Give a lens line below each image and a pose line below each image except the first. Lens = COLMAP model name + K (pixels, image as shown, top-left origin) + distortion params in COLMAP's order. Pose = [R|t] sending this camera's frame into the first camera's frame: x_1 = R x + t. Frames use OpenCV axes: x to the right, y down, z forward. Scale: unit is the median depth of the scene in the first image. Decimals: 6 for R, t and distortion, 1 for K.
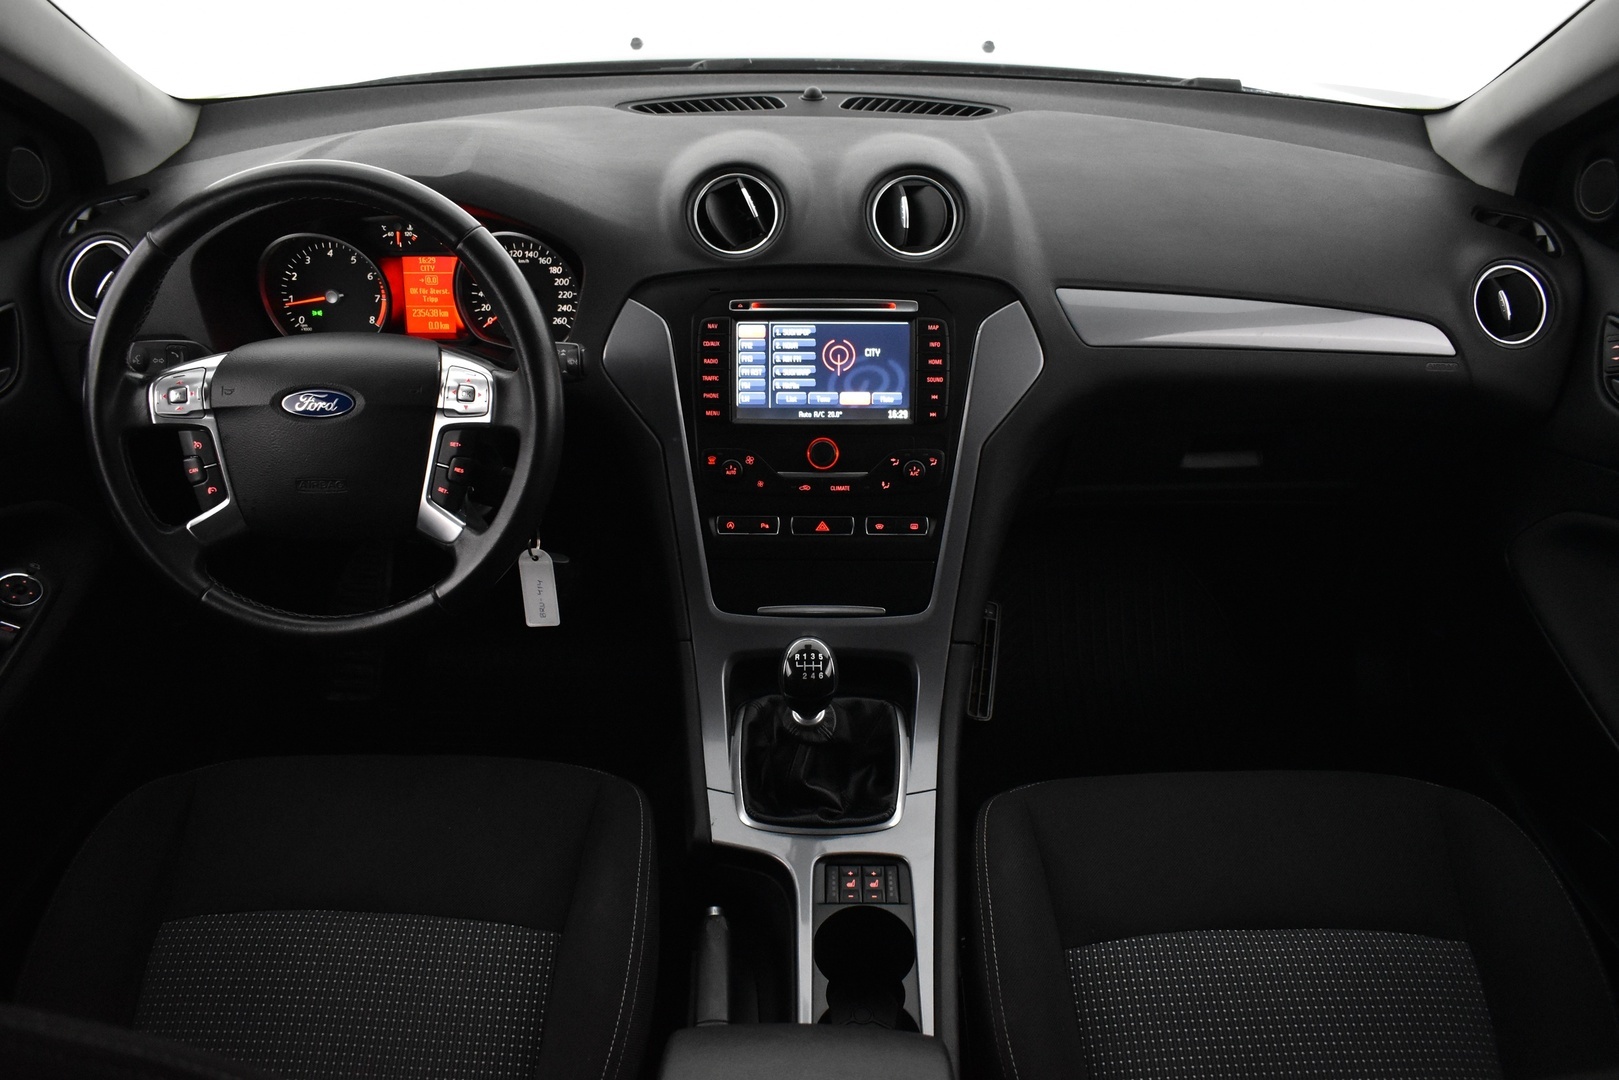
lens RADIAL K [[1254.6, 0, 809.5], [0, 1254.6, 540.0], [0, 0, 1]] dist [-0.103675, -0.007669]
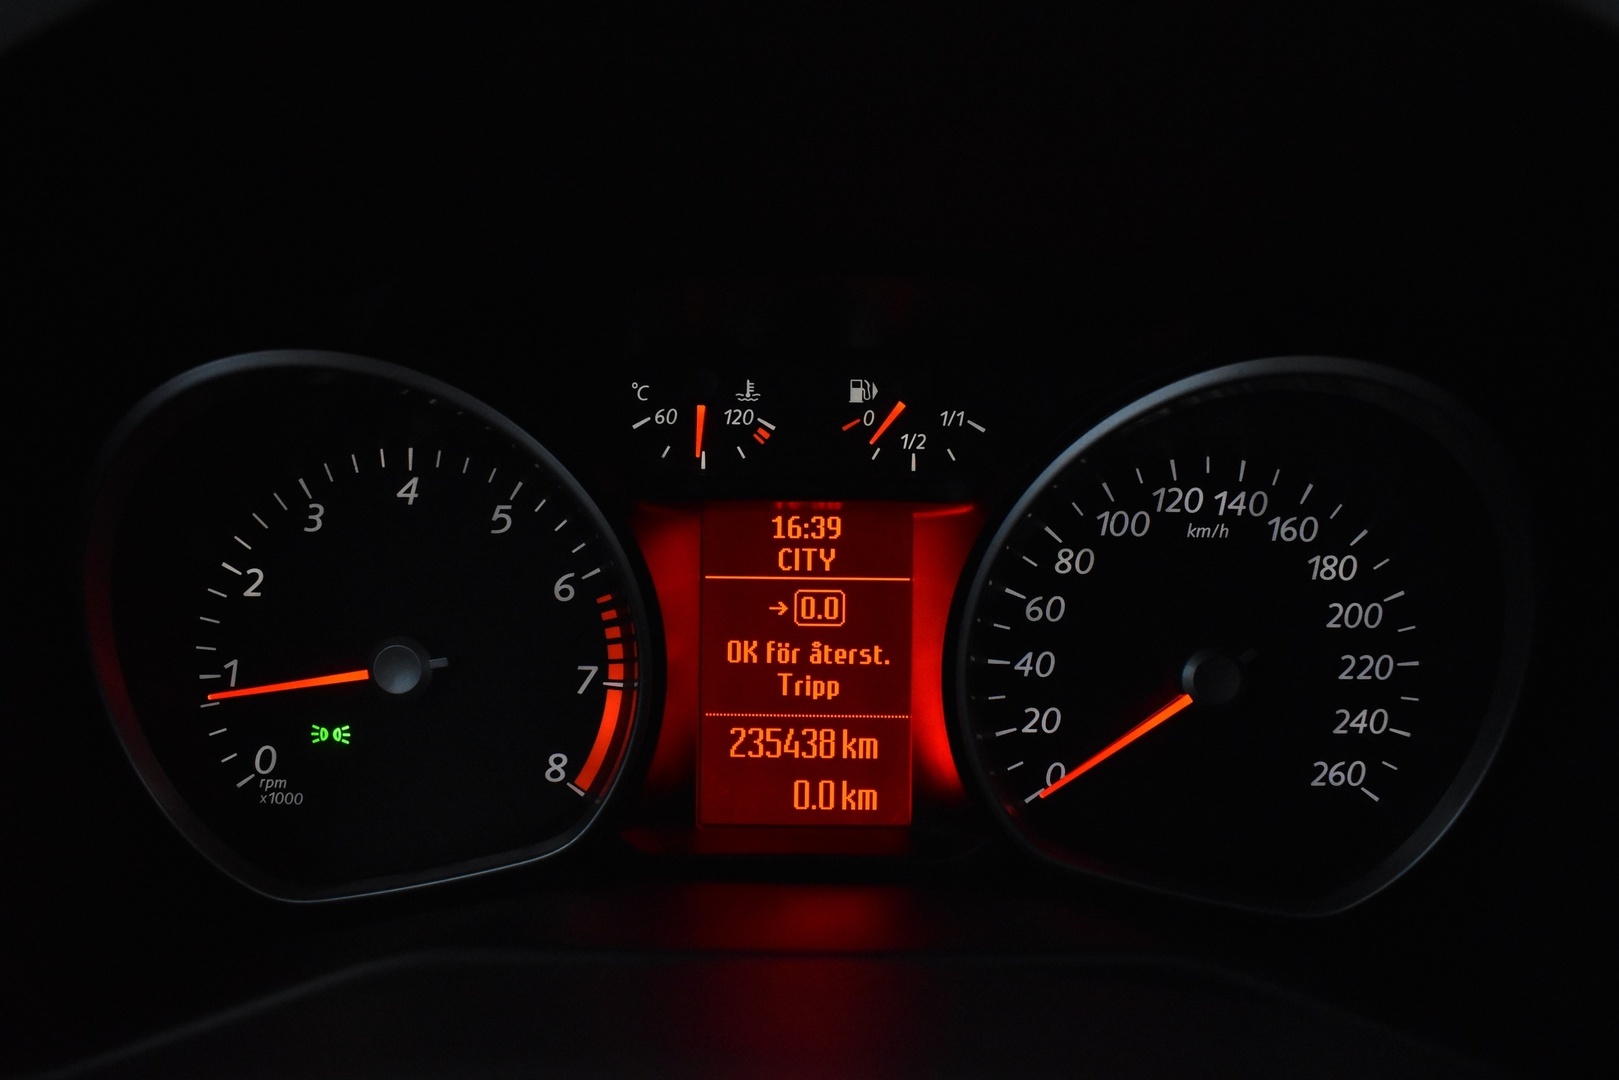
lens RADIAL K [[1227.5, 0, 808.6], [0, 1227.5, 503.6], [0, 0, 1]] dist [-0.107655, -0.001417]
pose [[0.999761, -0.007249, -0.020647, -0.302988], [-0.000364, 0.937899, -0.346909, -0.146158], [0.021880, 0.346834, 0.937671, 0.768612]]
